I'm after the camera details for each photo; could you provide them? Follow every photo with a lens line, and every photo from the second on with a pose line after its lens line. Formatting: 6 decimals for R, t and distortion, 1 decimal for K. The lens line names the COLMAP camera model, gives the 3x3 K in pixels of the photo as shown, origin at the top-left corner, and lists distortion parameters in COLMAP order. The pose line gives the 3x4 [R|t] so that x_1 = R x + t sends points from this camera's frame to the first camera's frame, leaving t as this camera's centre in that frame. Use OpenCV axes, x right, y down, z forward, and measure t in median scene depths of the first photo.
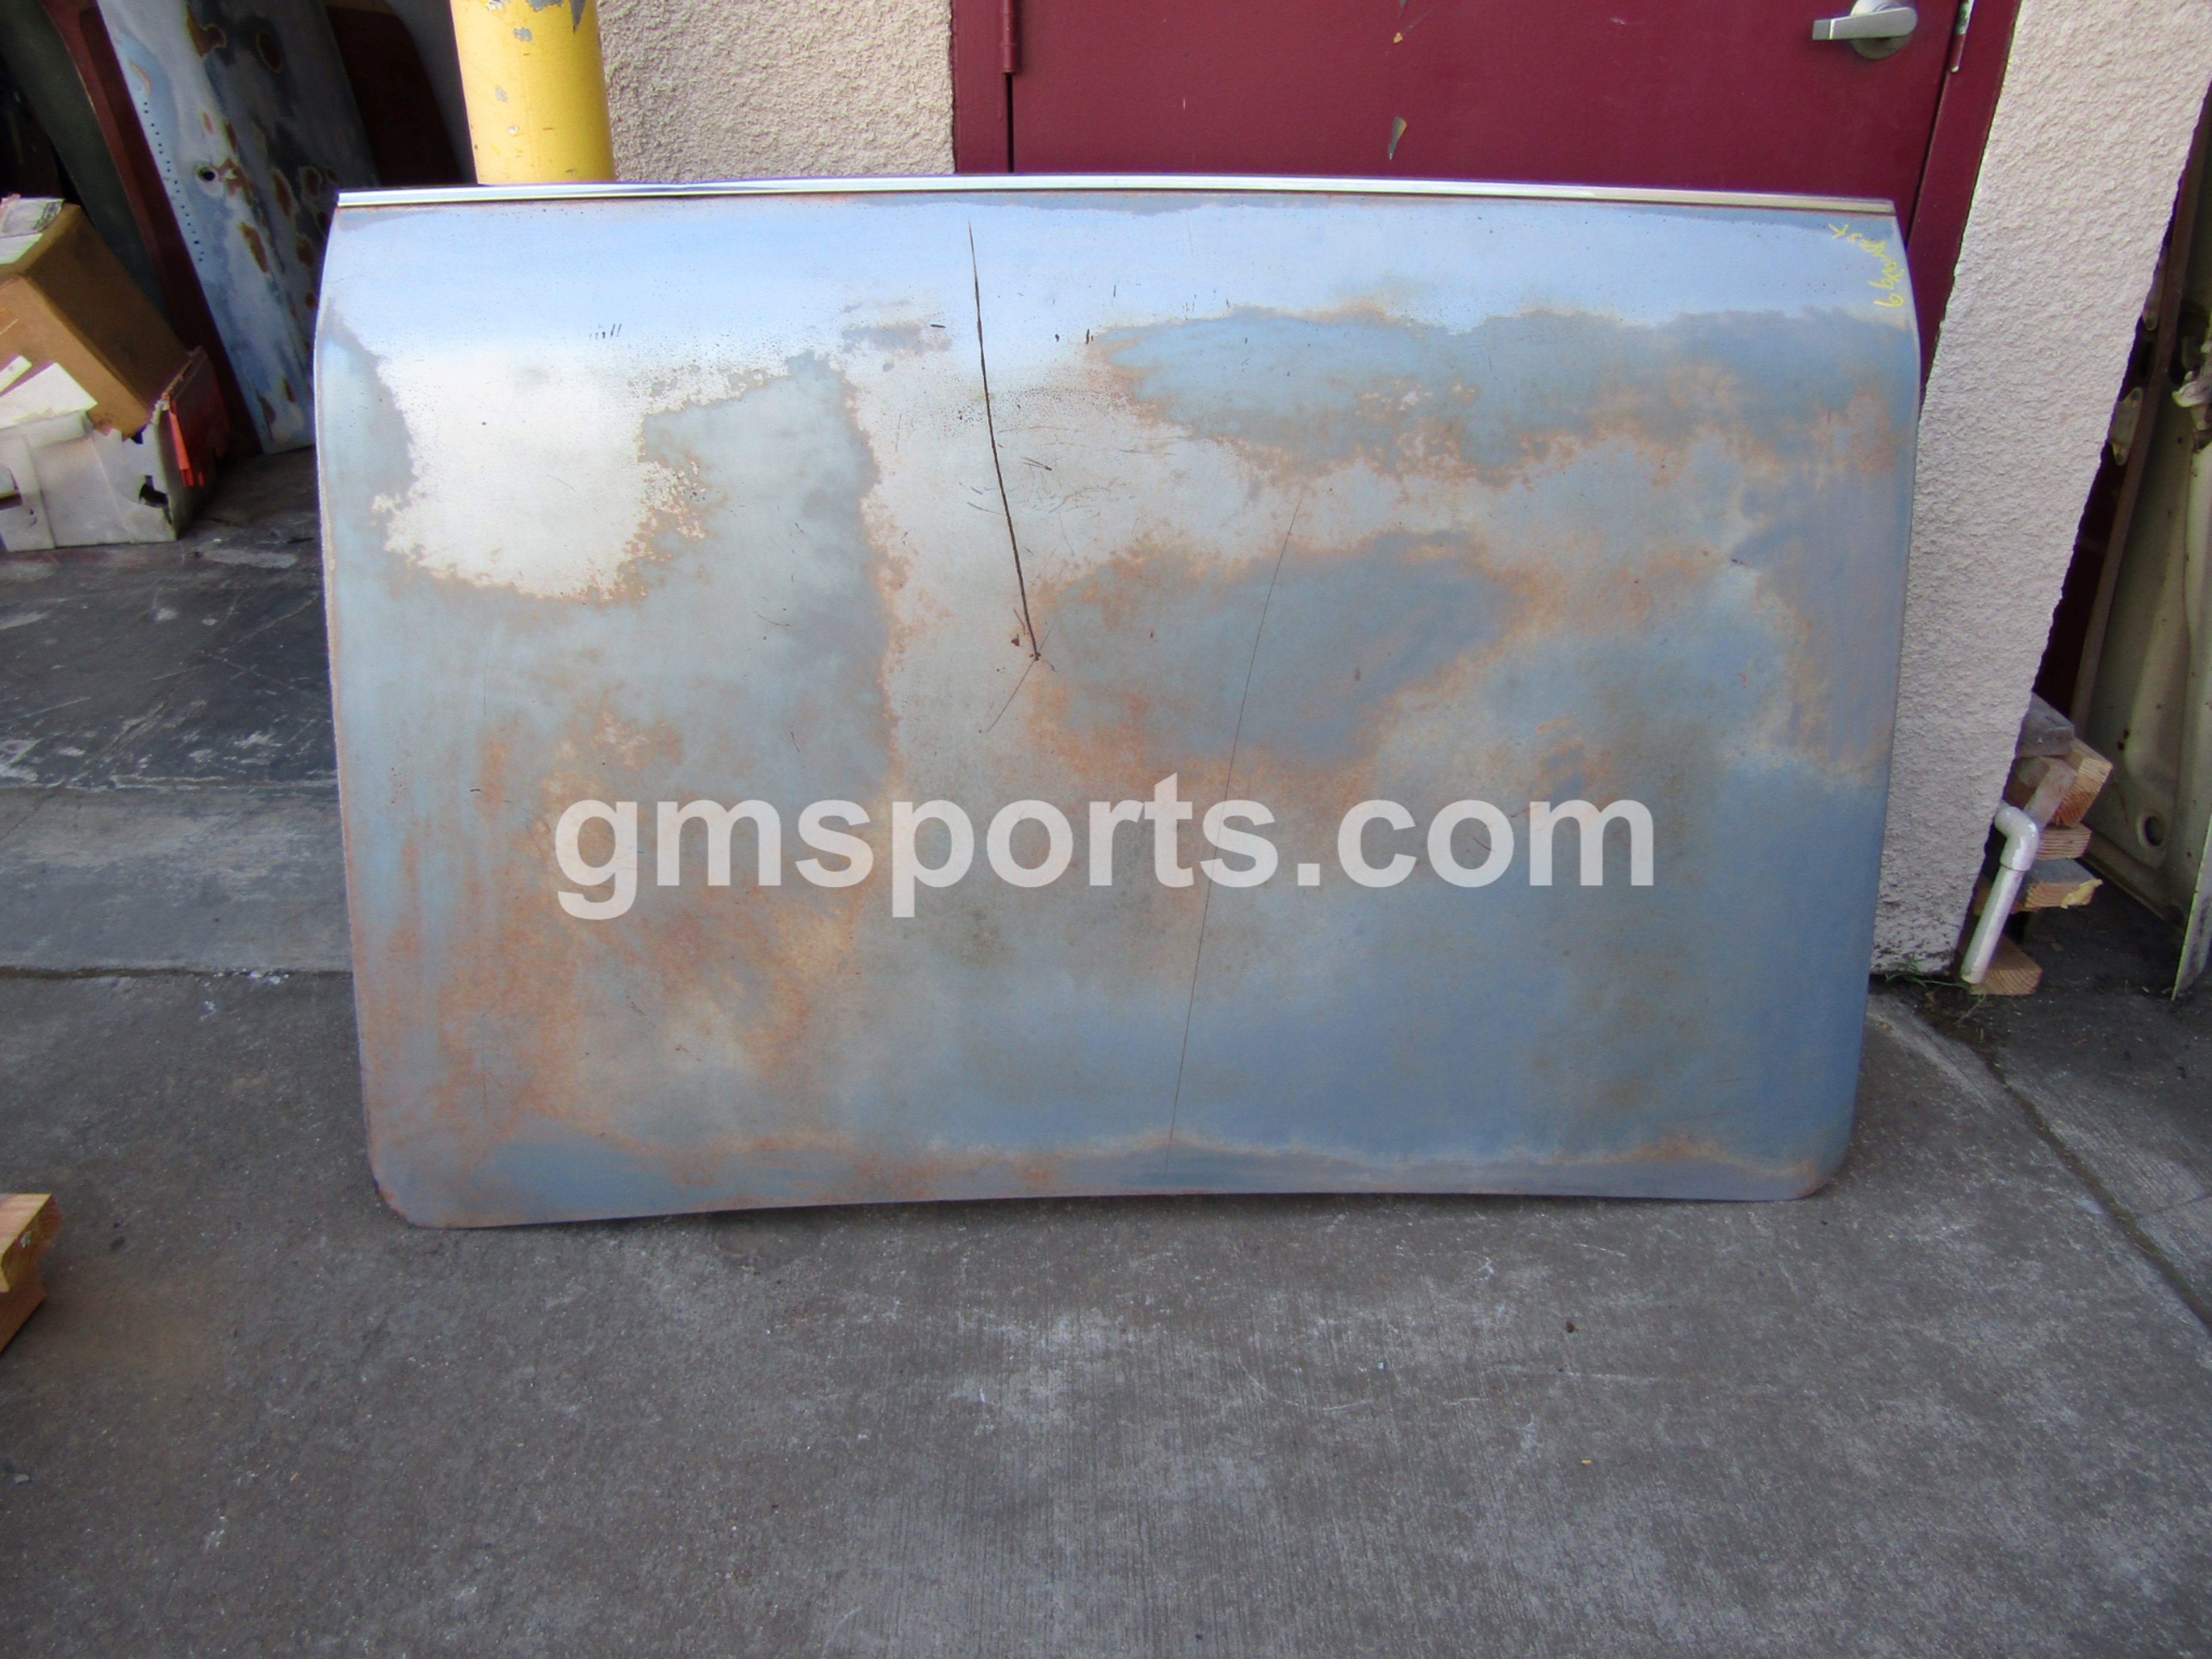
lens RADIAL K [[1576.3, 0, 1110.5], [0, 1576.3, 829.9], [0, 0, 1]] dist [-0.005401, -0.003310]
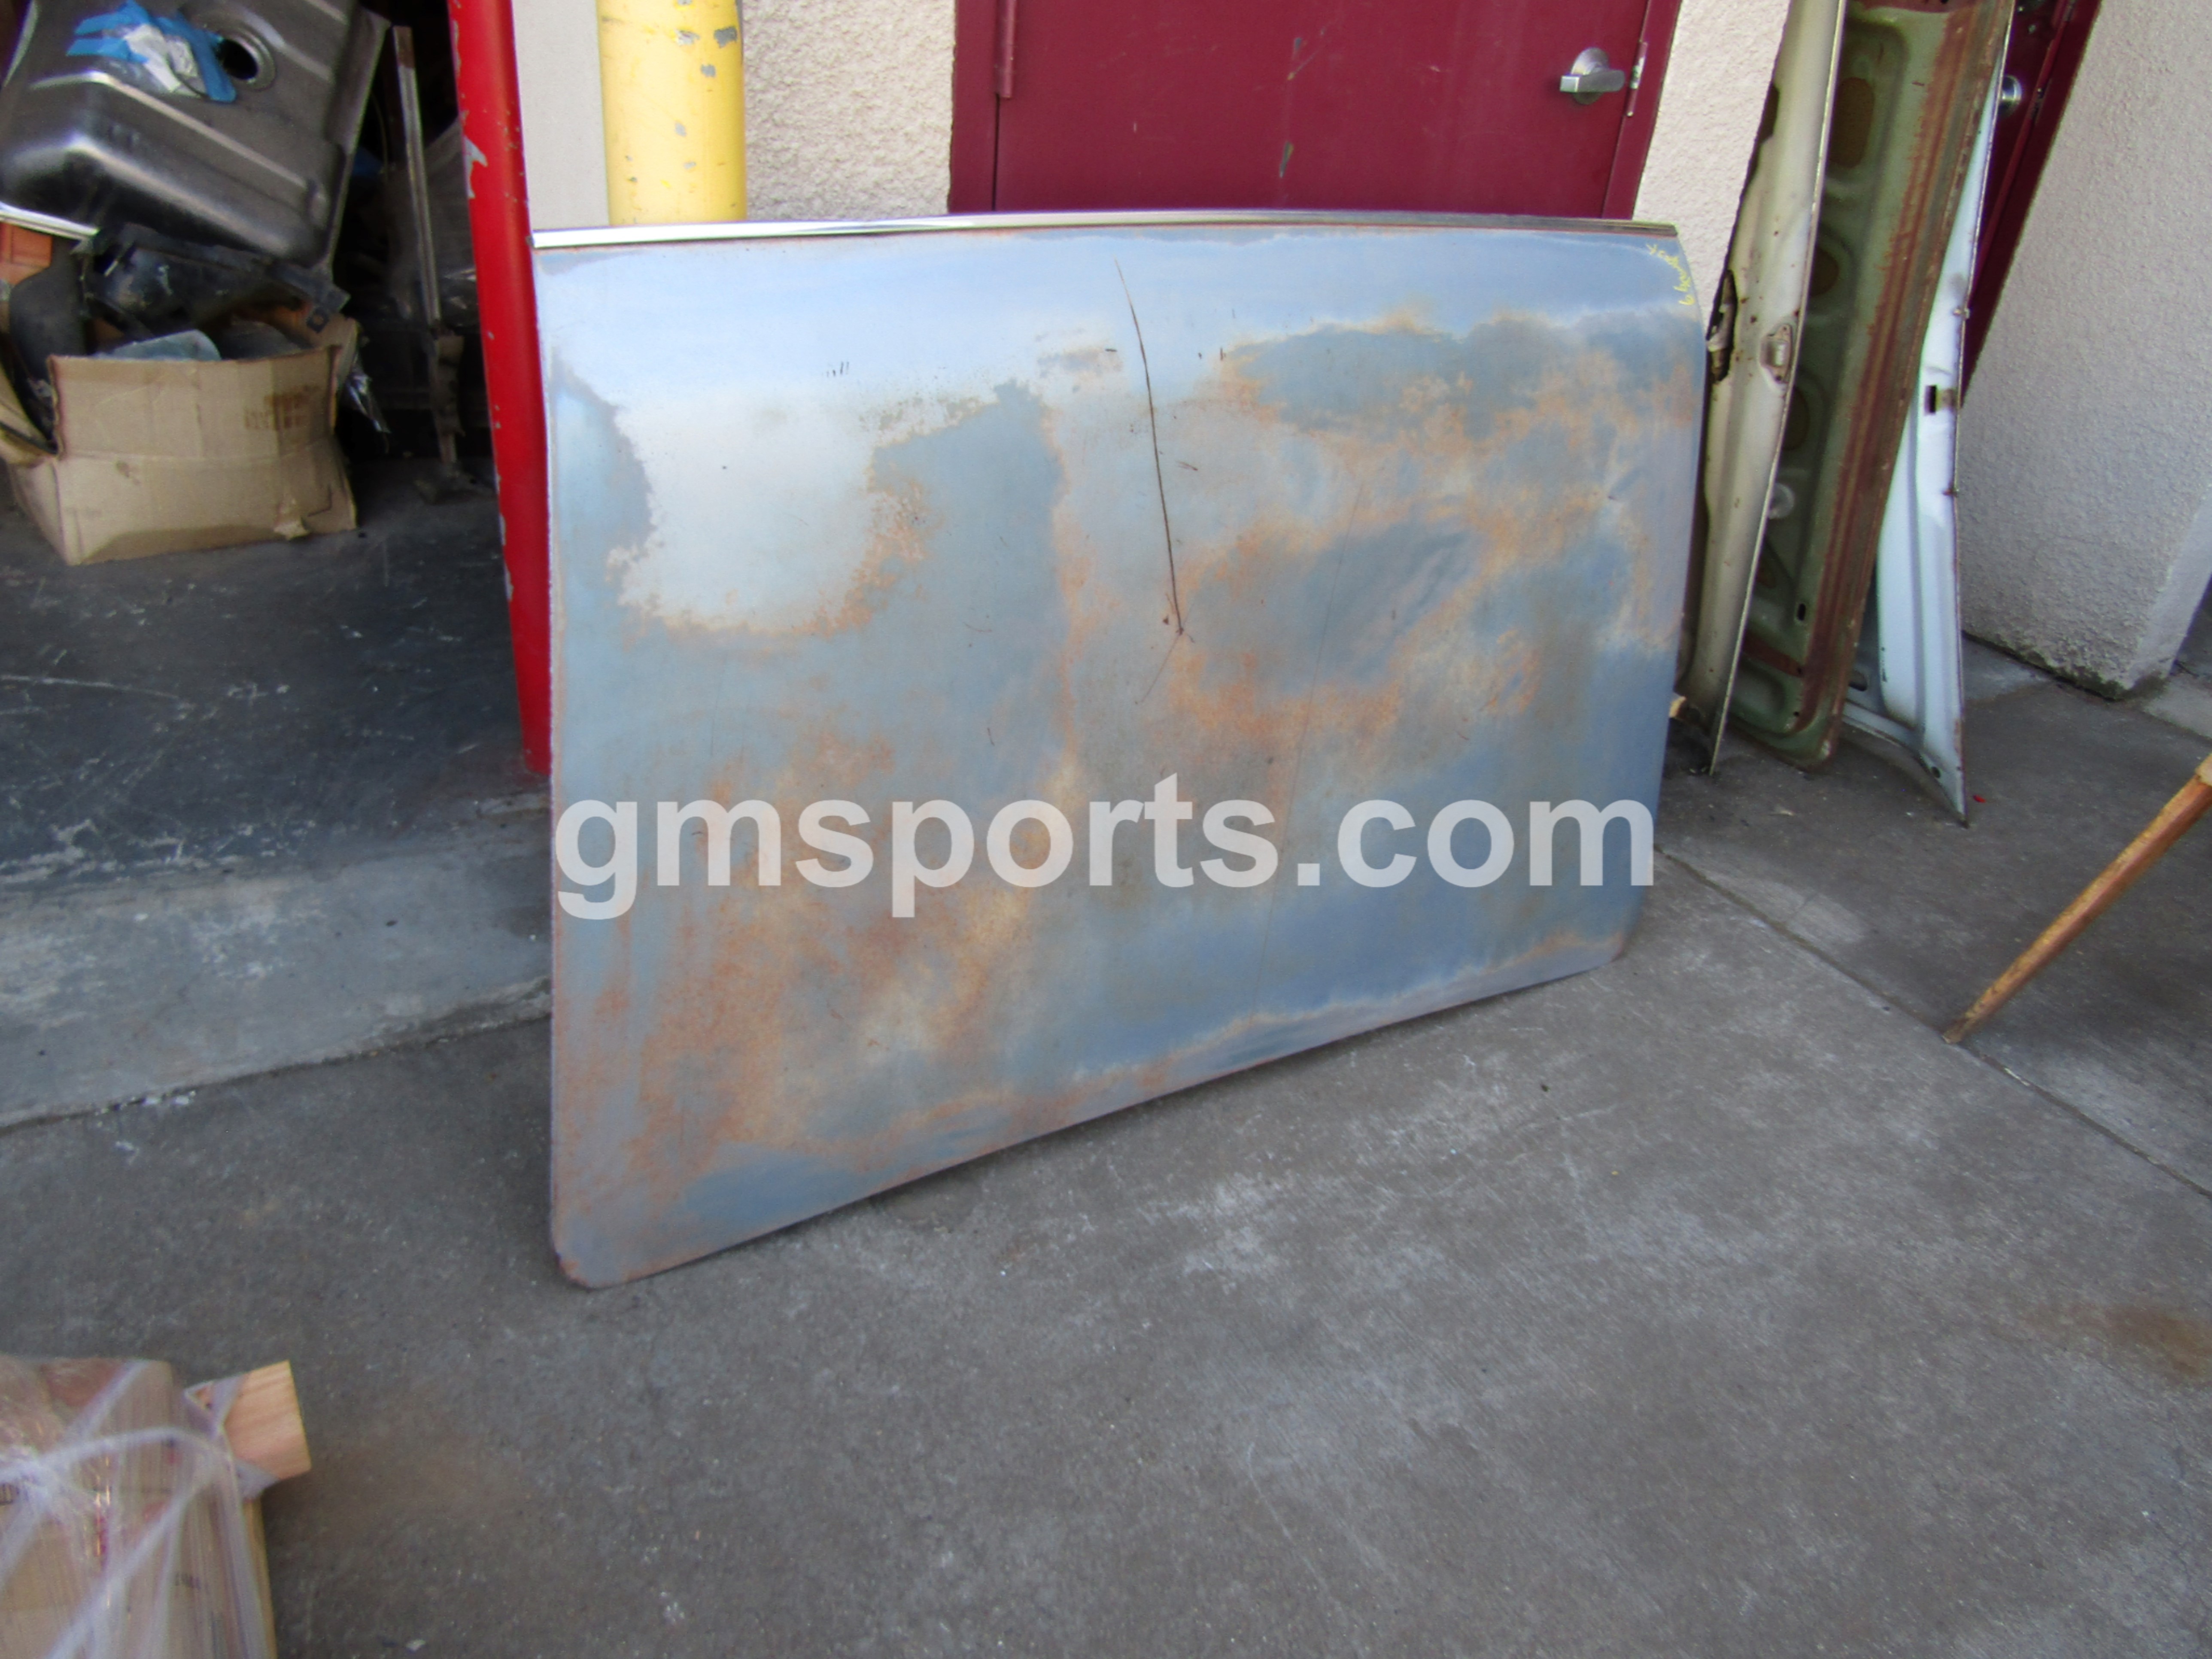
lens RADIAL K [[1576.3, 0, 1120.5], [0, 1576.3, 825.6], [0, 0, 1]] dist [-0.005401, -0.003310]
pose [[0.876511, -0.175735, 0.448159, -0.594425], [0.149494, 0.984323, 0.093598, -0.080194], [-0.457581, -0.015042, 0.889041, -0.008569]]
